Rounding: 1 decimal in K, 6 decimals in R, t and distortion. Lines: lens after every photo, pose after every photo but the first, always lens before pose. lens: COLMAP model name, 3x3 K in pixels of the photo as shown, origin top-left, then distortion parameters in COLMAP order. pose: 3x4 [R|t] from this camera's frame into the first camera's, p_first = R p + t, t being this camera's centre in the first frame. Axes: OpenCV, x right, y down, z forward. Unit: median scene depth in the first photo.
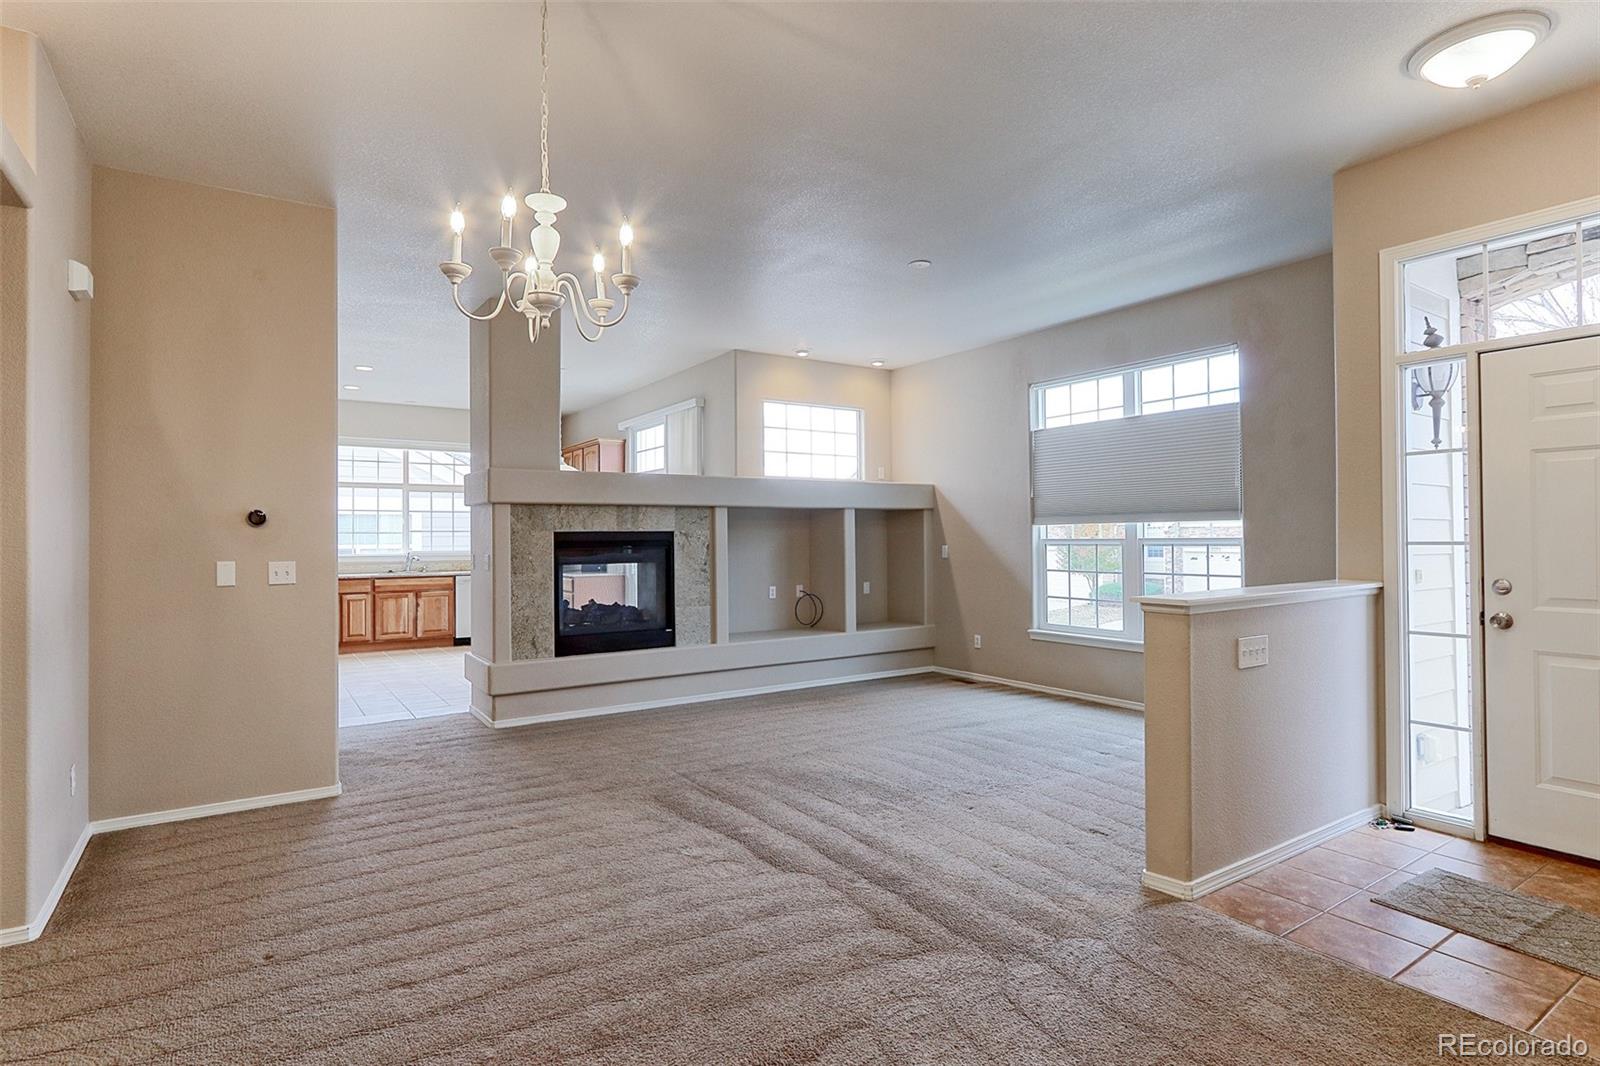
lens RADIAL K [[830.1, 0, 796.4], [0, 830.1, 530.1], [0, 0, 1]] dist [-0.003420, 0.001479]
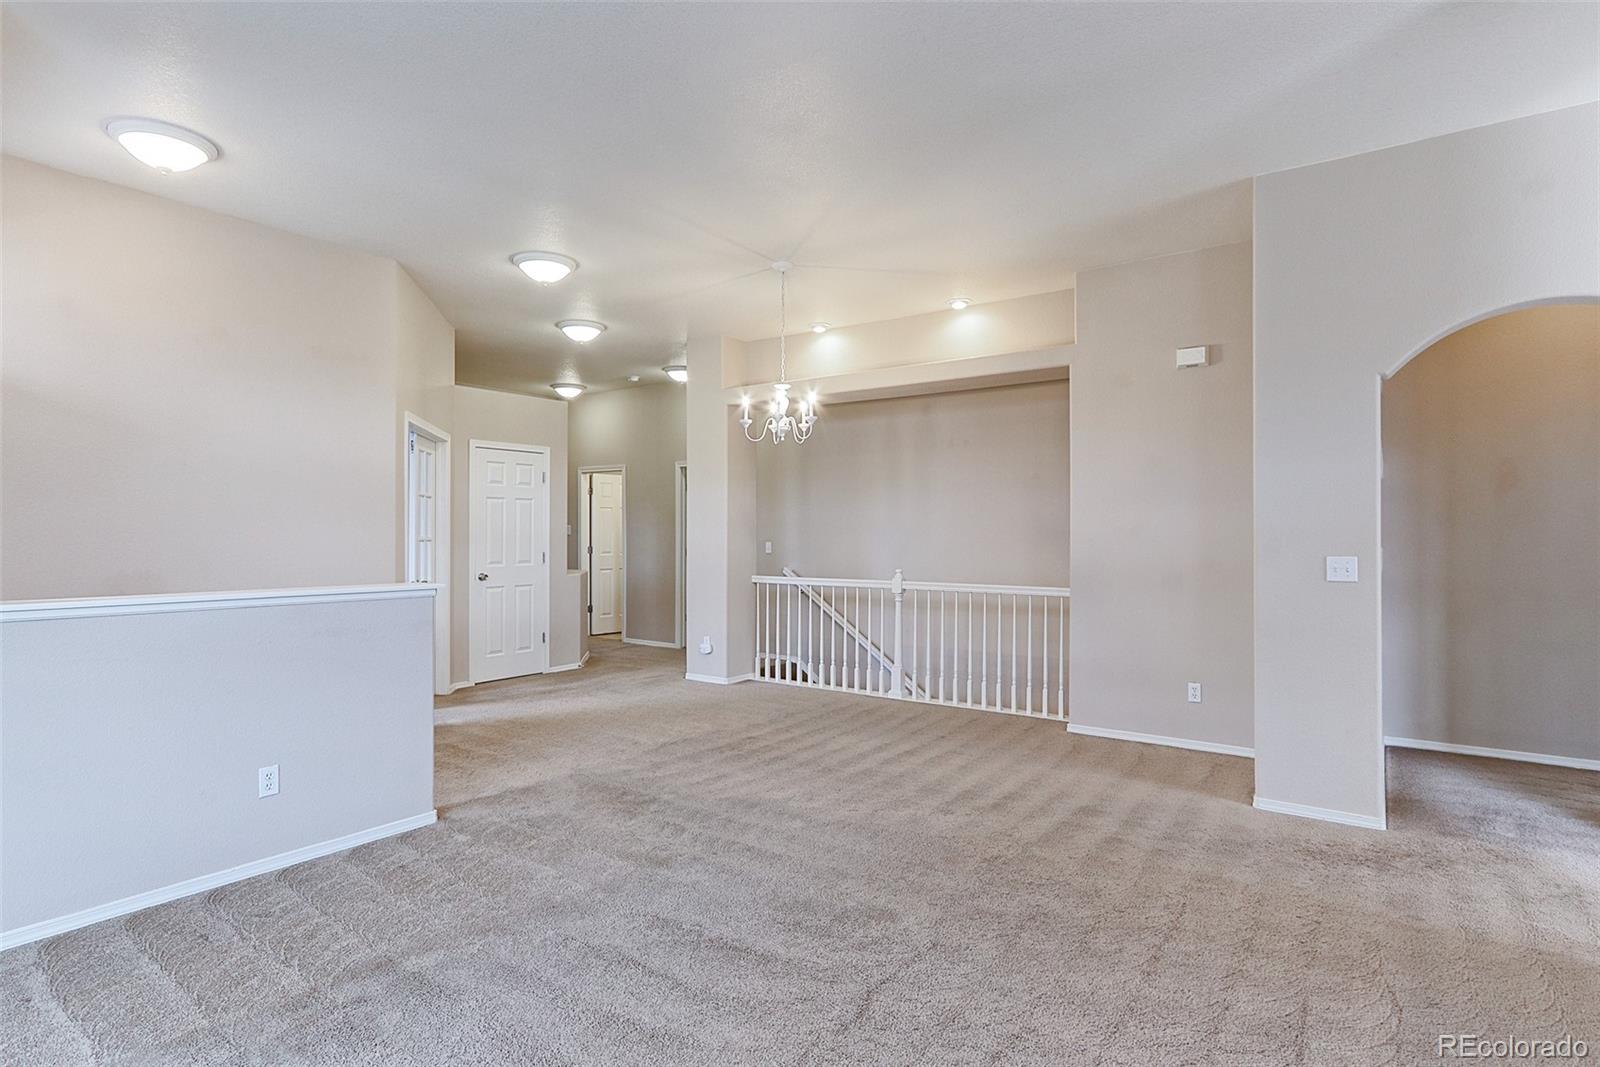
lens RADIAL K [[830.1, 0, 796.4], [0, 830.1, 530.6], [0, 0, 1]] dist [-0.003420, 0.001479]
pose [[-0.934720, 0.005652, -0.355340, 0.164473], [0.008713, 0.999937, -0.007014, 0.007302], [0.355278, -0.009652, -0.934711, 1.074549]]
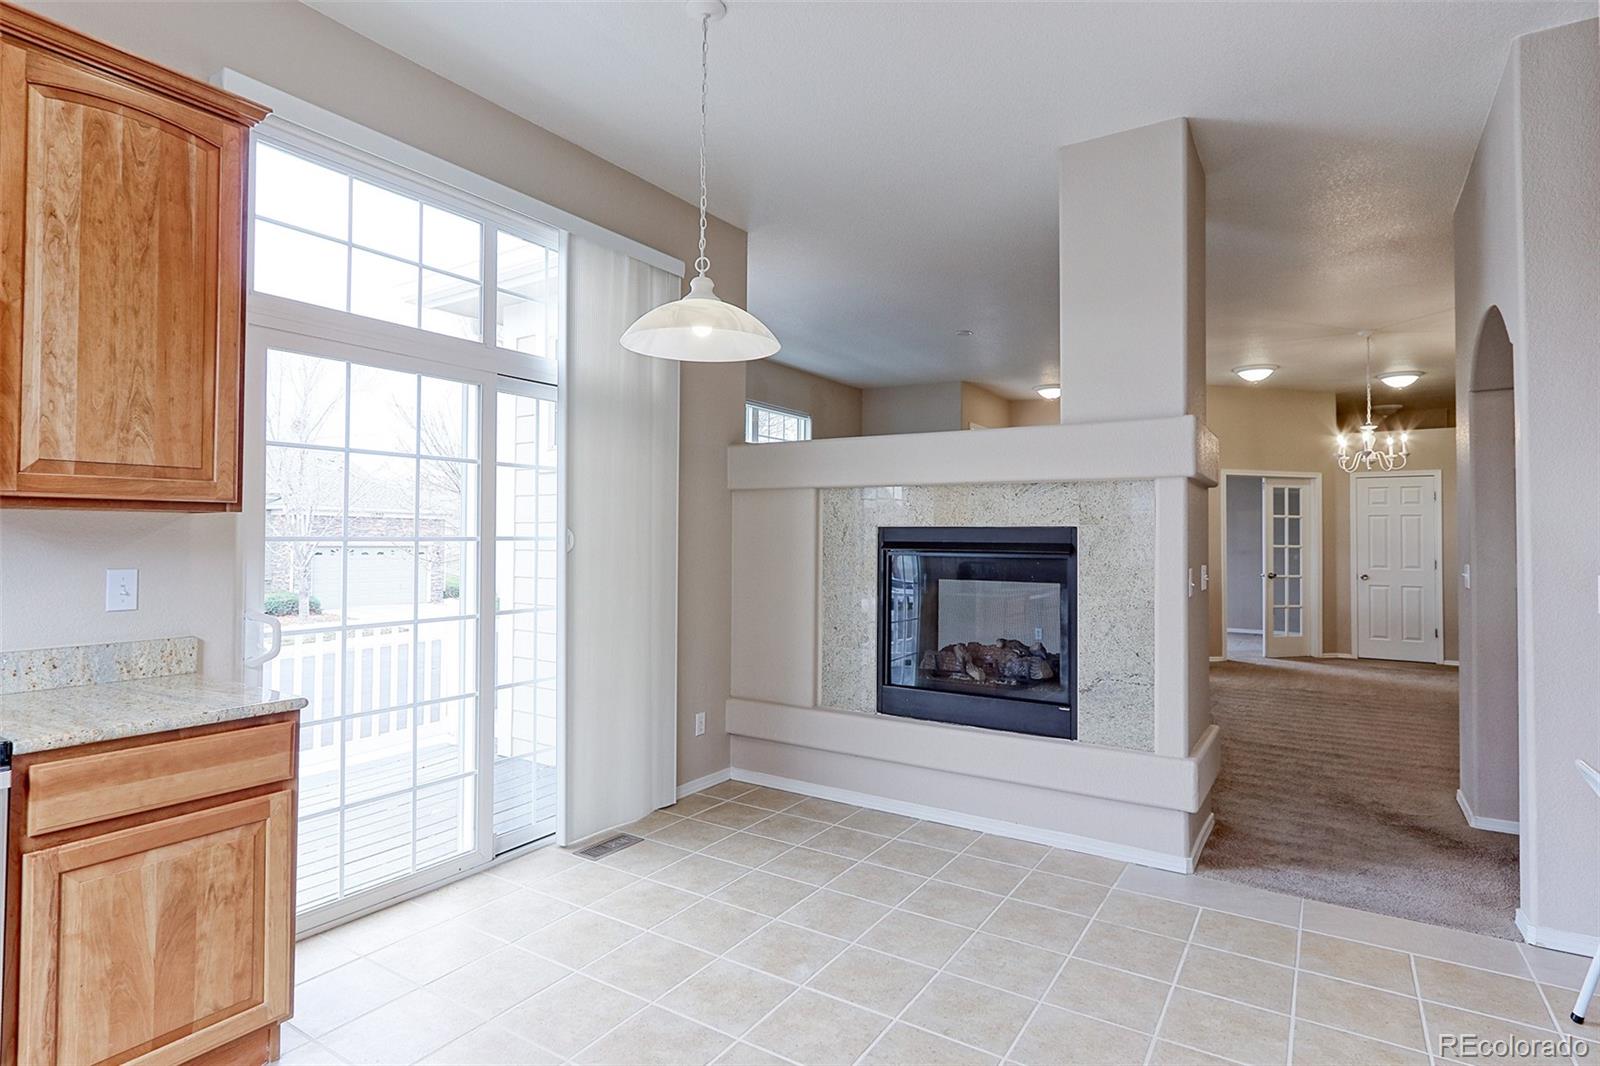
lens RADIAL K [[833.9, 0, 806.5], [0, 833.9, 523.5], [0, 0, 1]] dist [0.002056, 0.000476]
pose [[-0.409310, 0.020356, 0.912168, -0.735035], [-0.012550, 0.999531, -0.027937, 0.017329], [-0.912309, -0.022883, -0.408862, 1.363377]]
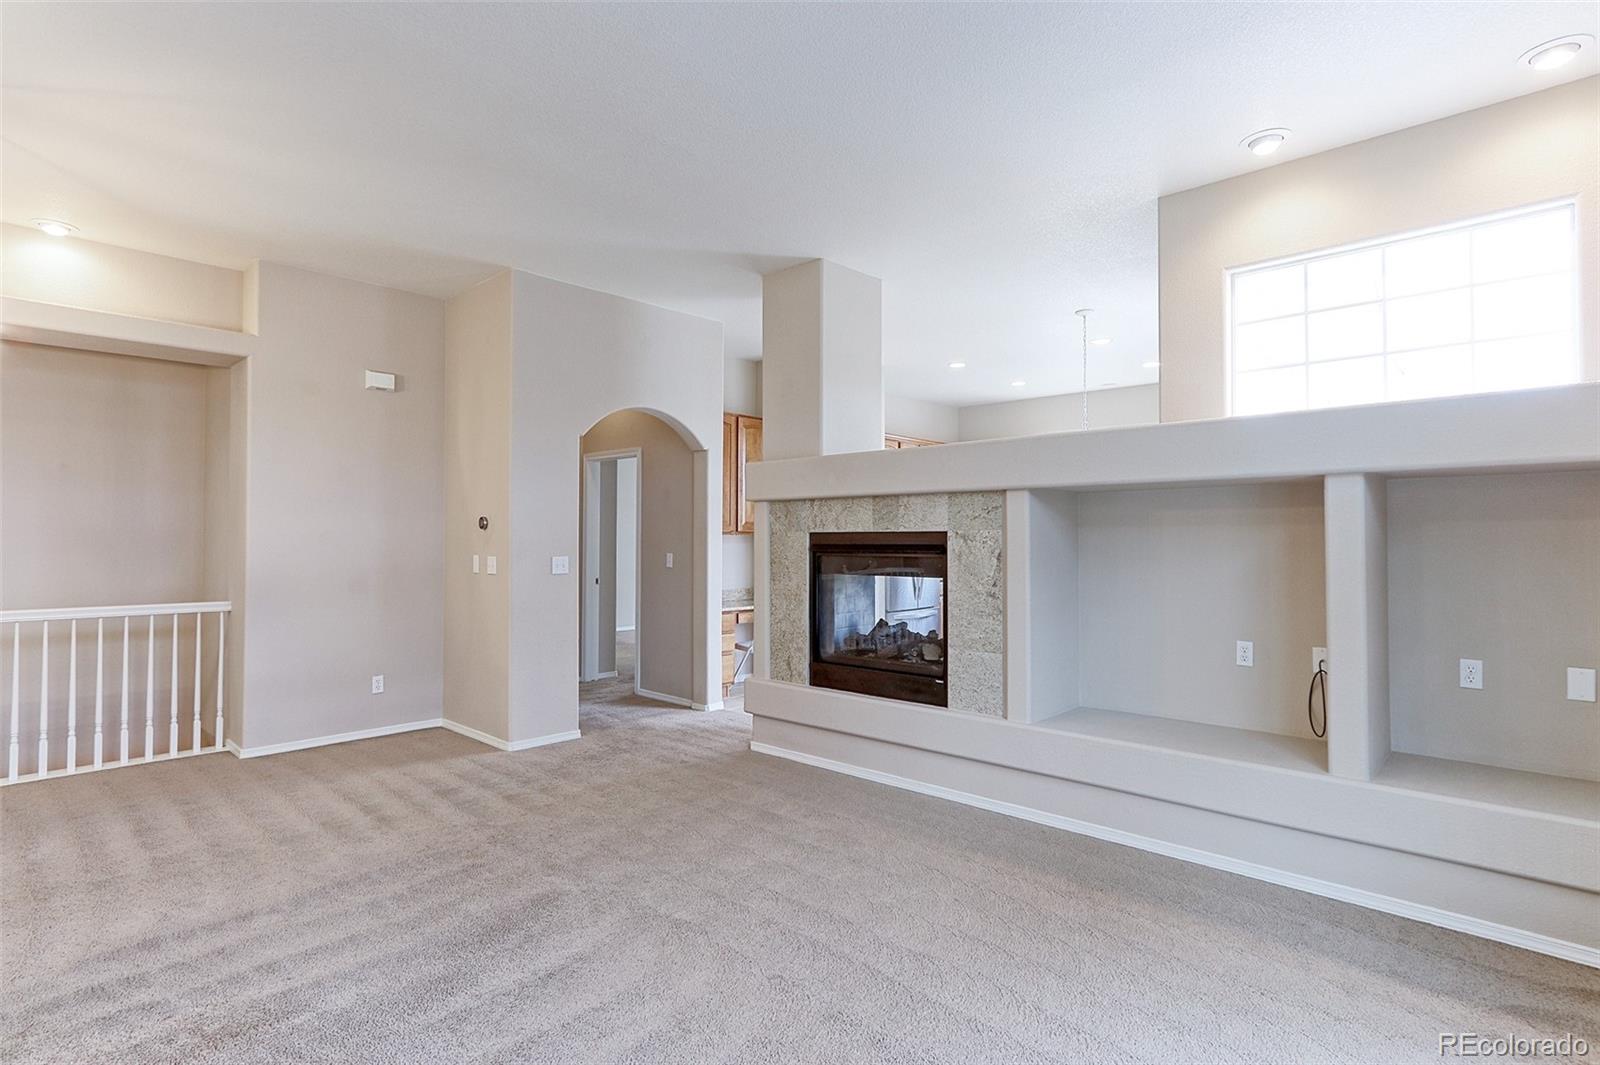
lens RADIAL K [[796.8, 0, 788.1], [0, 796.8, 534.2], [0, 0, 1]] dist [-0.006939, 0.000374]
pose [[0.229191, 0.000535, -0.973381, 0.426069], [0.004066, 0.999991, 0.001507, 0.002241], [0.973373, -0.004303, 0.229186, 0.721022]]
